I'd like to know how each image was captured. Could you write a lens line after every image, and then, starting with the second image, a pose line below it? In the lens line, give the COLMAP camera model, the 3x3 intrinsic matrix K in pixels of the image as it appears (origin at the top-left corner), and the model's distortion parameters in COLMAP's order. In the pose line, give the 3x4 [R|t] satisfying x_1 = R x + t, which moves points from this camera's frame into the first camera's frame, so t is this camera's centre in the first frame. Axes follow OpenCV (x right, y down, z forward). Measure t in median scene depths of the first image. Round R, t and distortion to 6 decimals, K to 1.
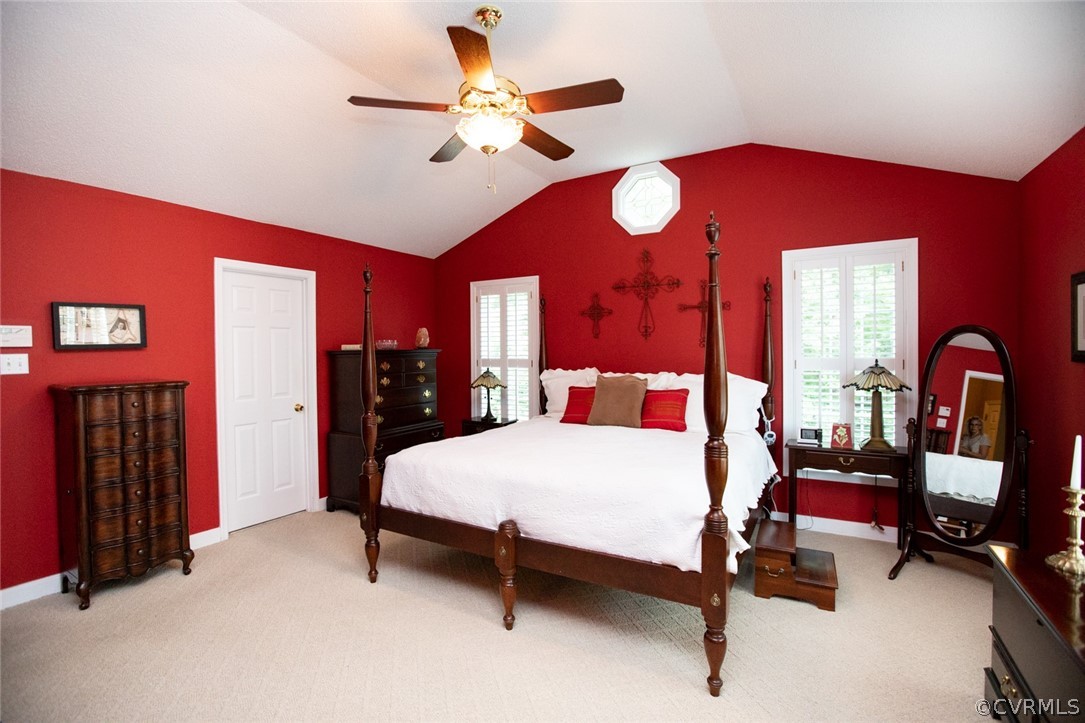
lens RADIAL K [[493.1, 0, 534.4], [0, 493.1, 358.1], [0, 0, 1]] dist [-0.054584, 0.018518]
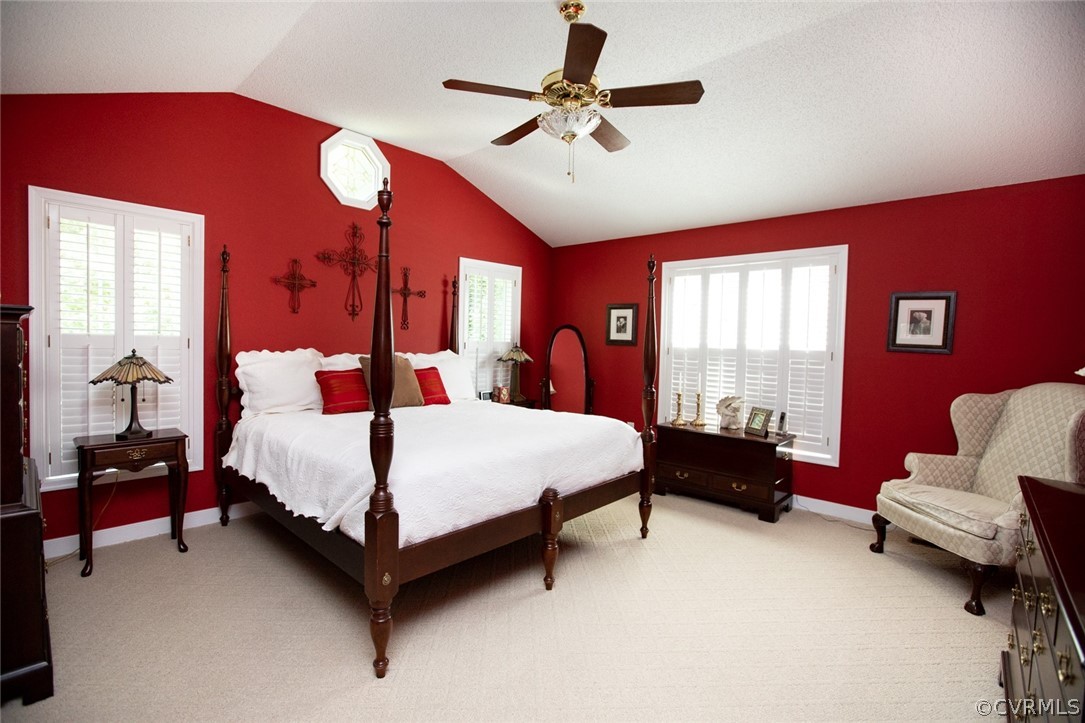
lens RADIAL K [[493.1, 0, 534.4], [0, 493.1, 358.1], [0, 0, 1]] dist [-0.054584, 0.018518]
pose [[0.230810, -0.012973, 0.972912, -0.597080], [-0.006166, 0.999872, 0.014795, 0.020762], [-0.972979, -0.009414, 0.230700, 0.433781]]
